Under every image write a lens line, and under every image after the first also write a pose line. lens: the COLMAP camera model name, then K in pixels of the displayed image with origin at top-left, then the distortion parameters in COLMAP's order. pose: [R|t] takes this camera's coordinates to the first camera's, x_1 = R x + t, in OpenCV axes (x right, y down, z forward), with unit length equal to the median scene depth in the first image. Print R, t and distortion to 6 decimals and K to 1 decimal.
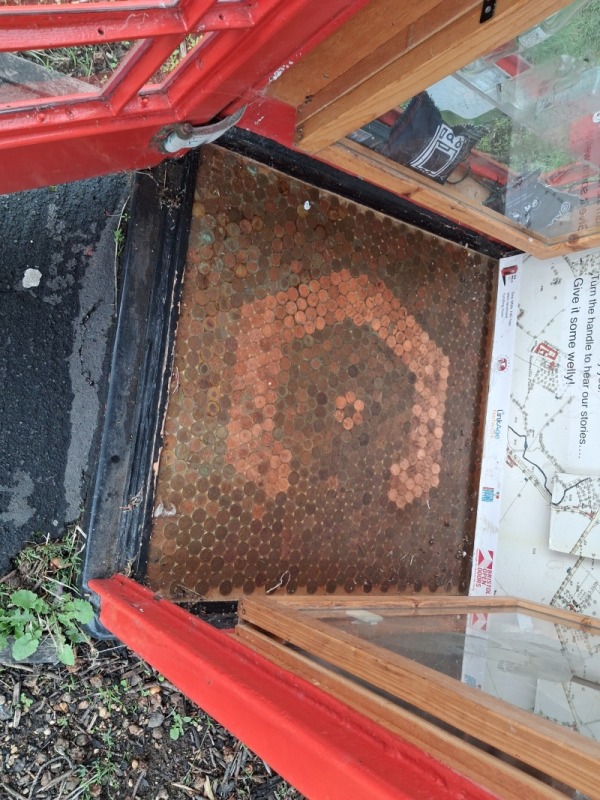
lens RADIAL K [[624.3, 0, 301.4], [0, 624.3, 411.5], [0, 0, 1]] dist [0.024627, -0.039092]
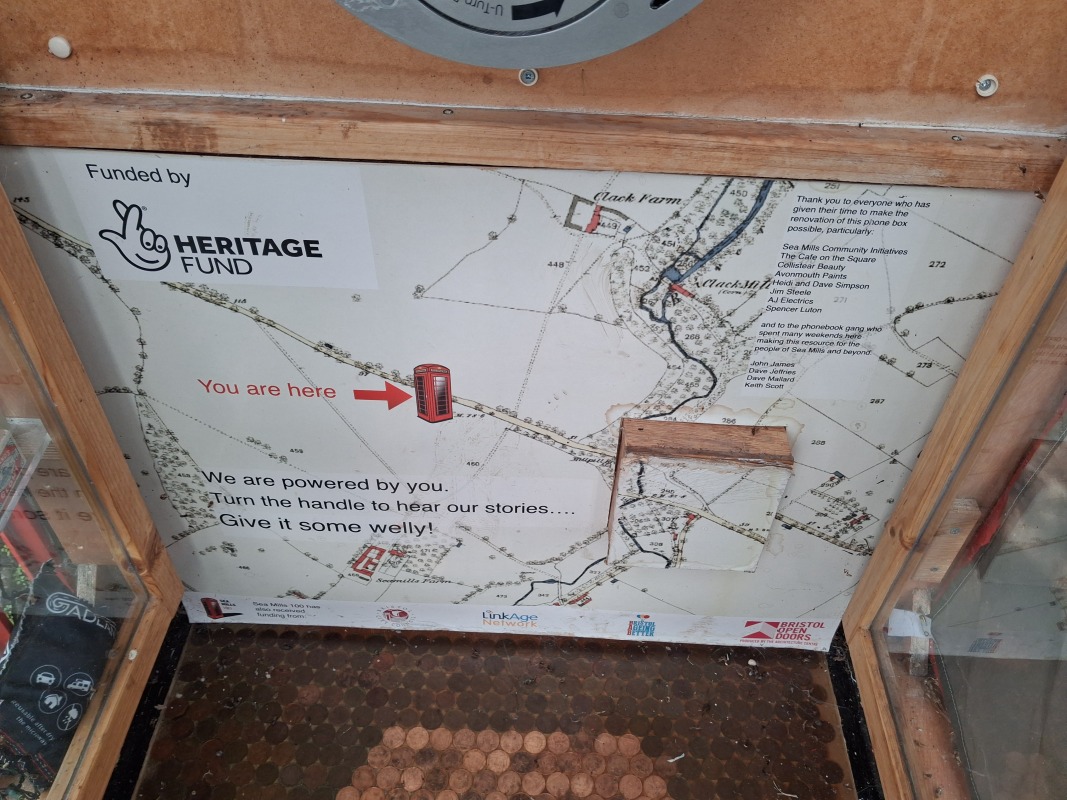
lens RADIAL K [[832.7, 0, 542.2], [0, 832.7, 403.0], [0, 0, 1]] dist [0.024627, -0.039092]
pose [[-0.073591, -0.977337, 0.198488, 0.369855], [0.992147, -0.051562, 0.113955, -0.025169], [-0.101138, 0.205316, 0.973456, 0.284795]]
